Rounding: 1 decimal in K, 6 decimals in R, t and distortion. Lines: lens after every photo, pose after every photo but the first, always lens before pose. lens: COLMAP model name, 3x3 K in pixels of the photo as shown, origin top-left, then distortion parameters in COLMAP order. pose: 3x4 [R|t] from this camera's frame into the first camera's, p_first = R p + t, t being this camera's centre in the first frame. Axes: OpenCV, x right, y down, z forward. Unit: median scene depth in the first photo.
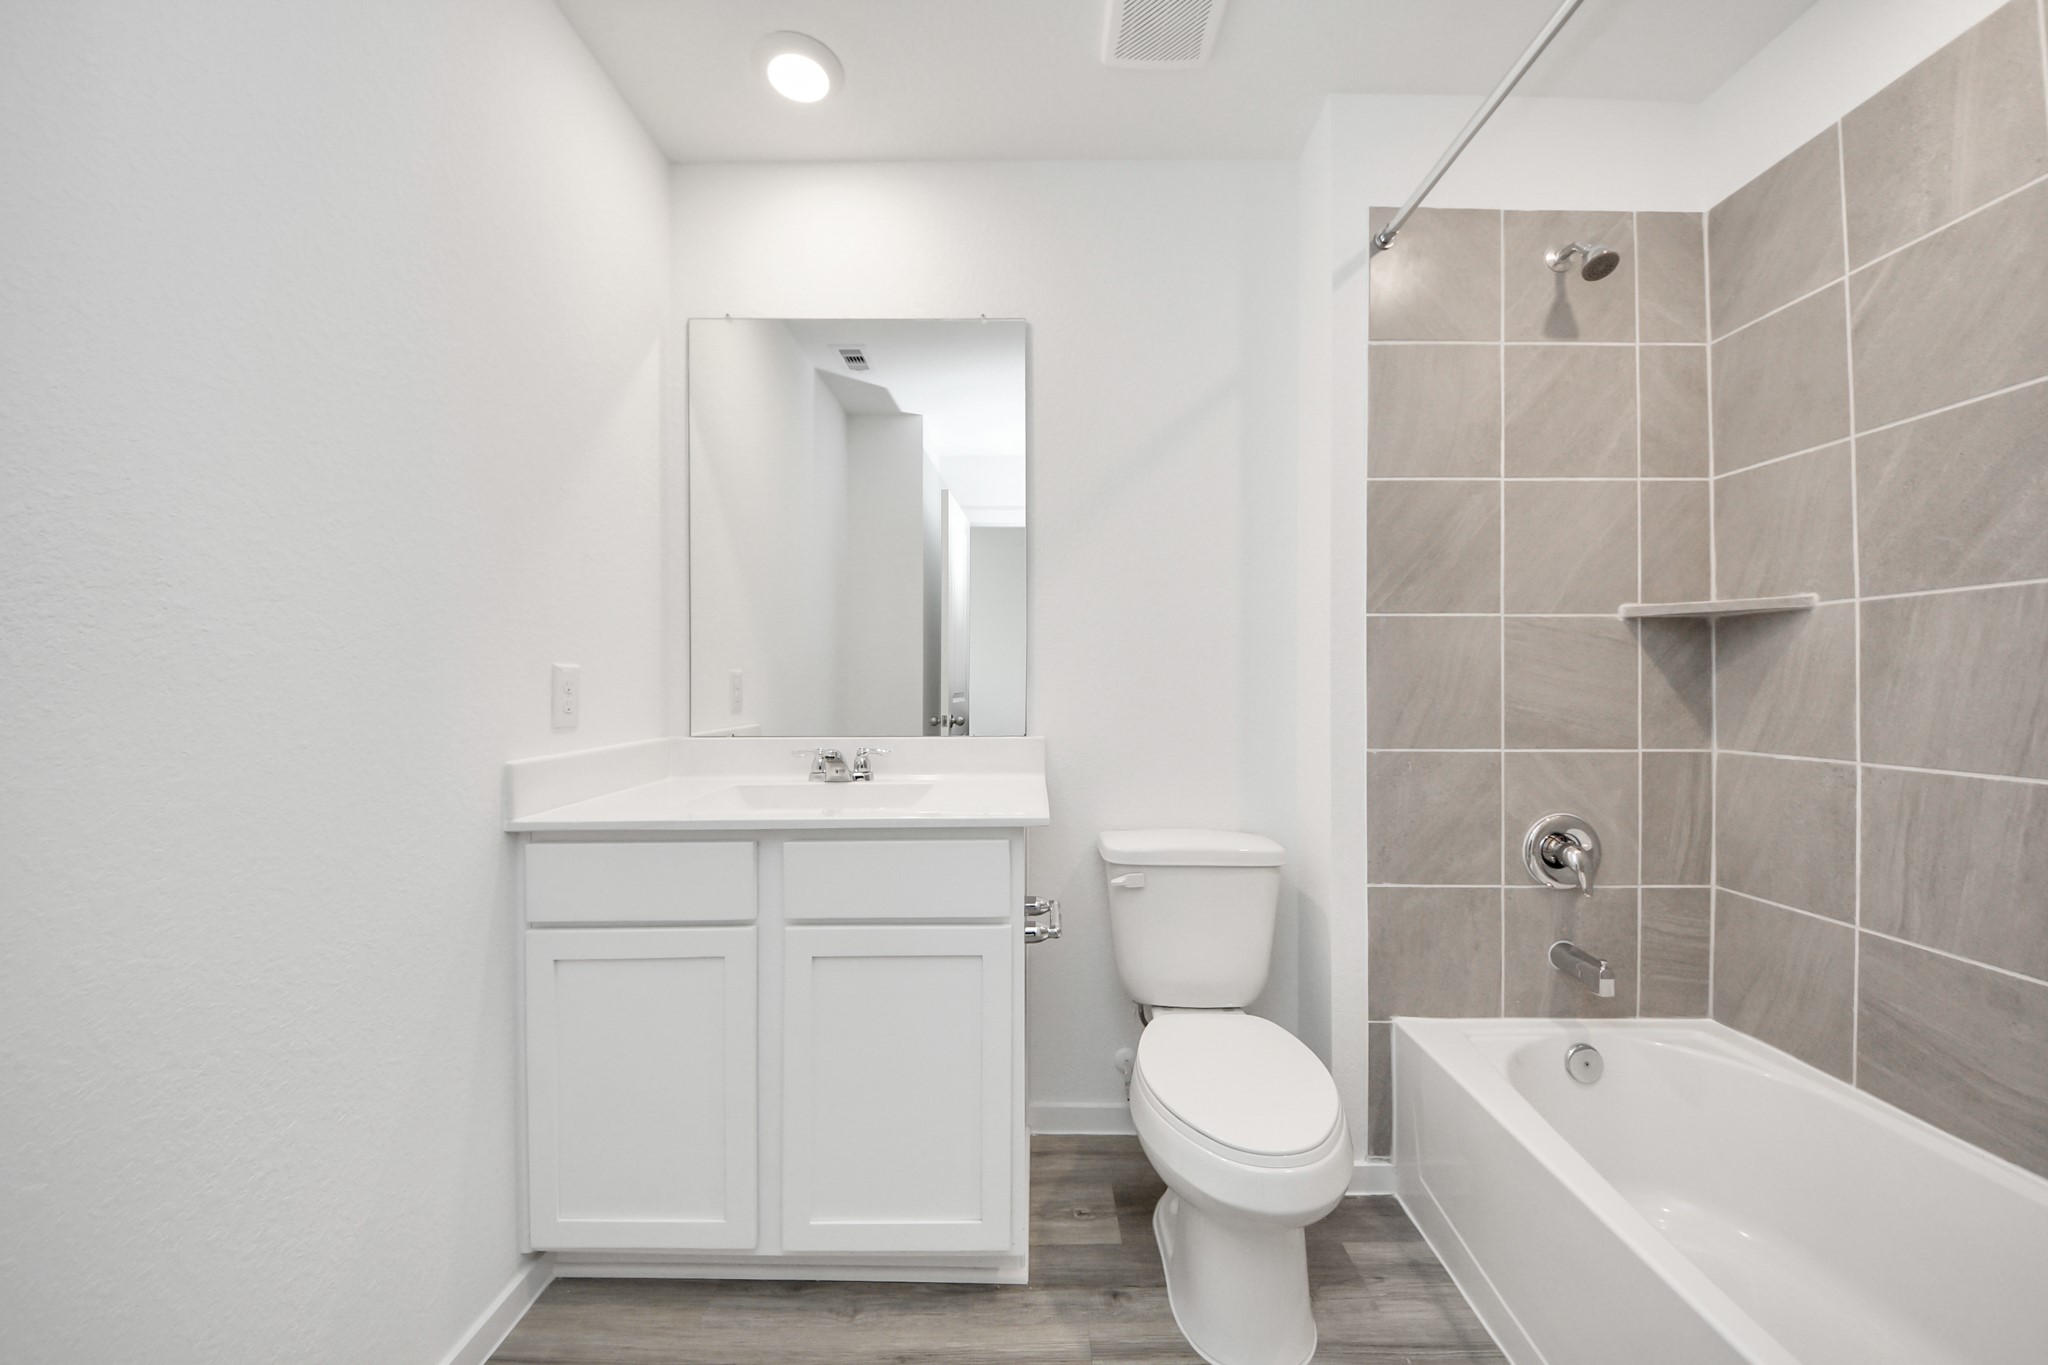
lens RADIAL K [[749.2, 0, 1016.4], [0, 749.2, 670.7], [0, 0, 1]] dist [-0.003936, -0.005404]
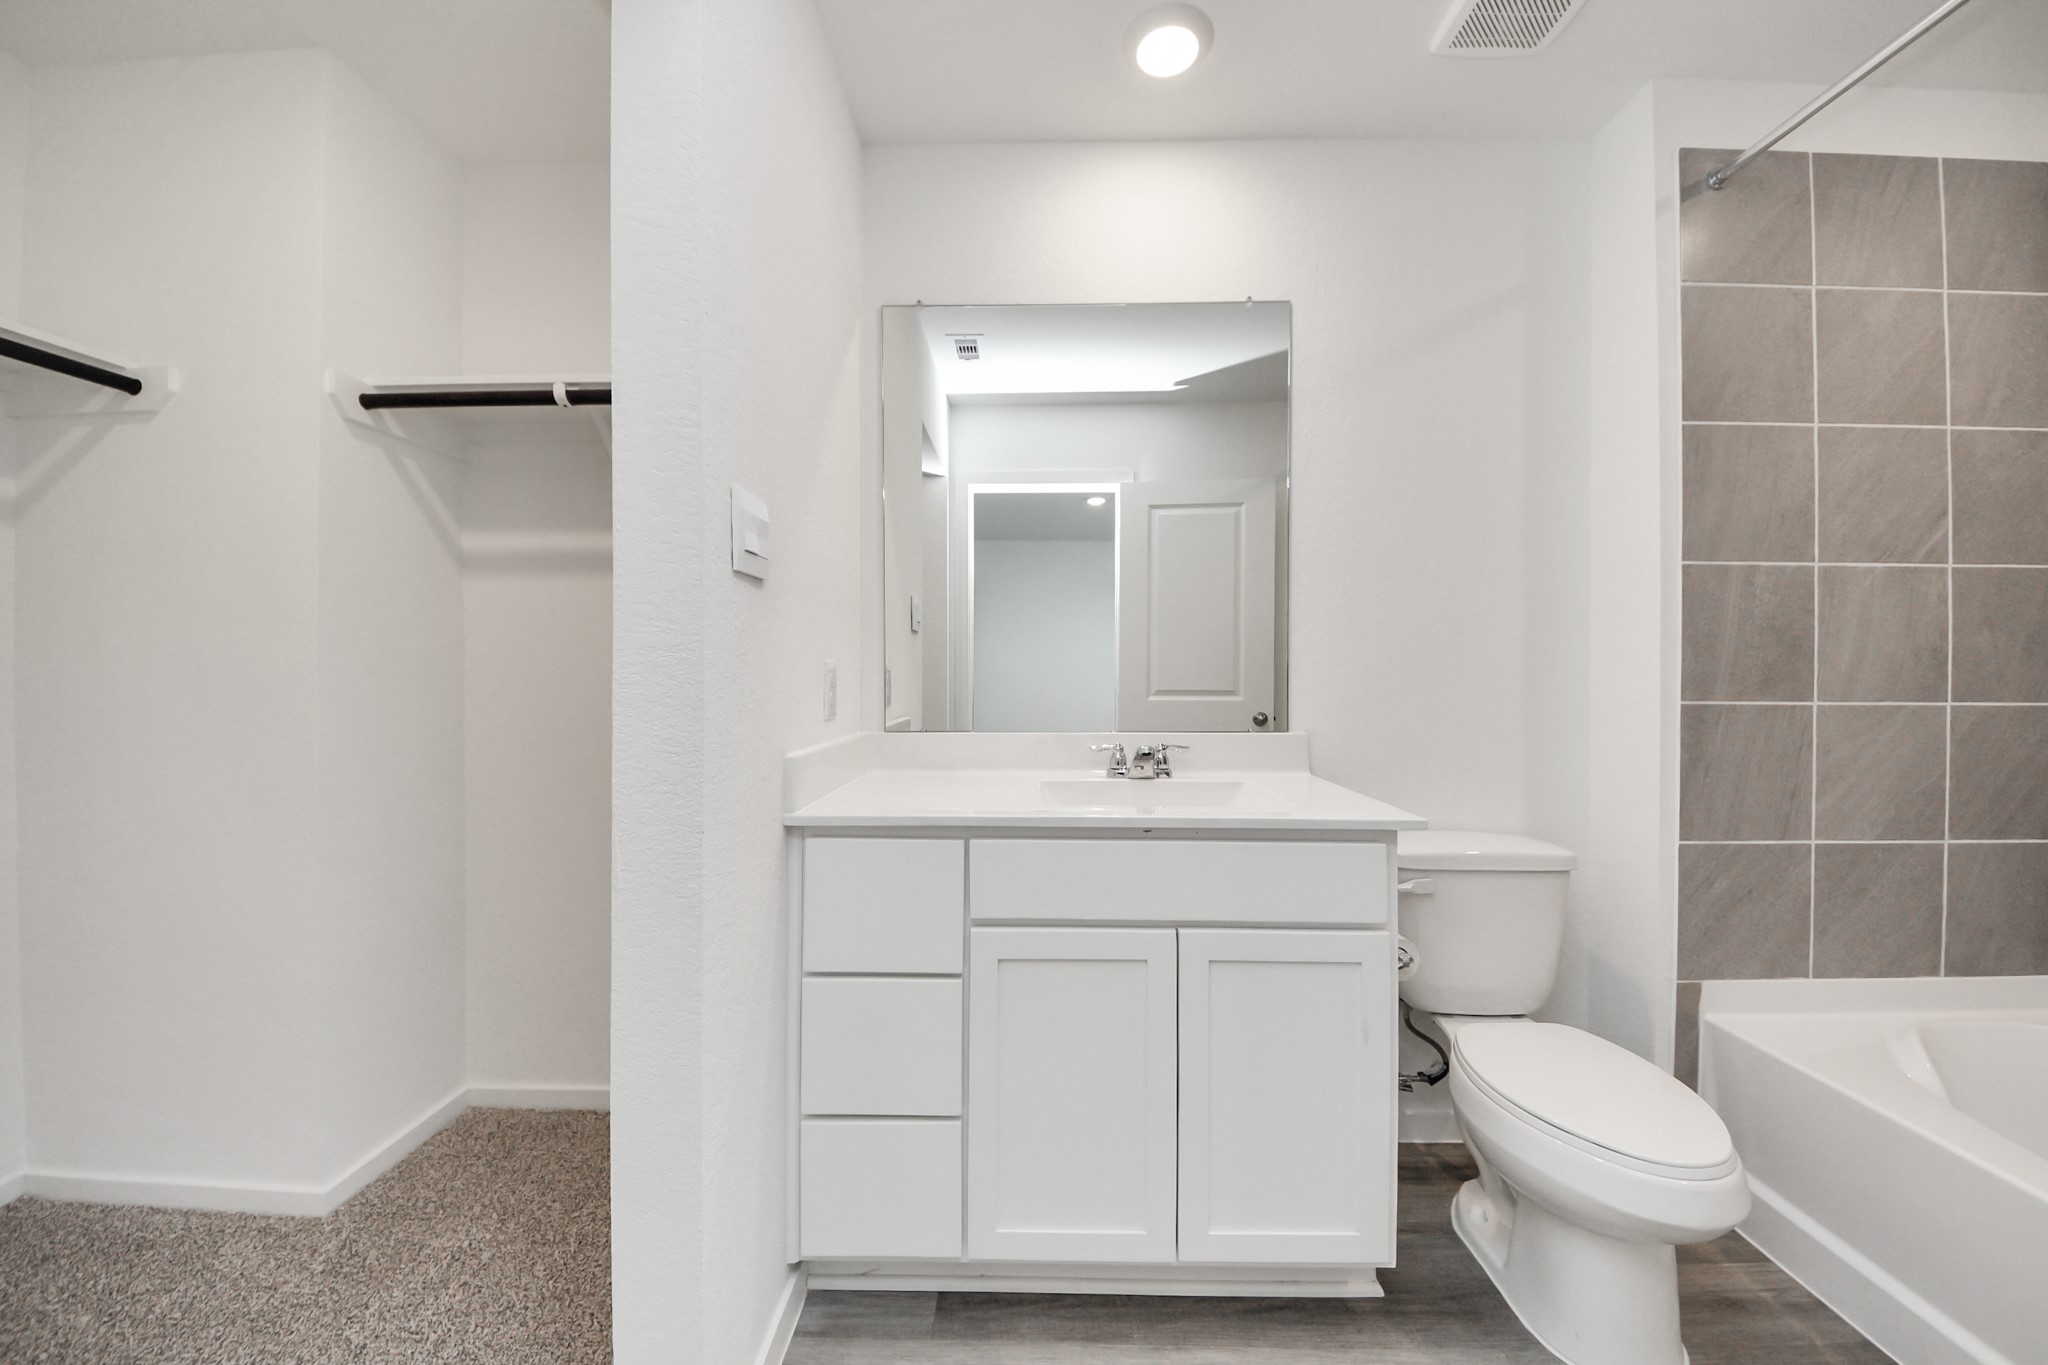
lens RADIAL K [[749.2, 0, 1038.1], [0, 749.2, 674.7], [0, 0, 1]] dist [-0.003936, -0.005404]
pose [[0.999759, 0.018114, 0.012415, -0.371746], [-0.018129, 0.999835, 0.001143, 0.014265], [-0.012392, -0.001368, 0.999922, 0.031803]]
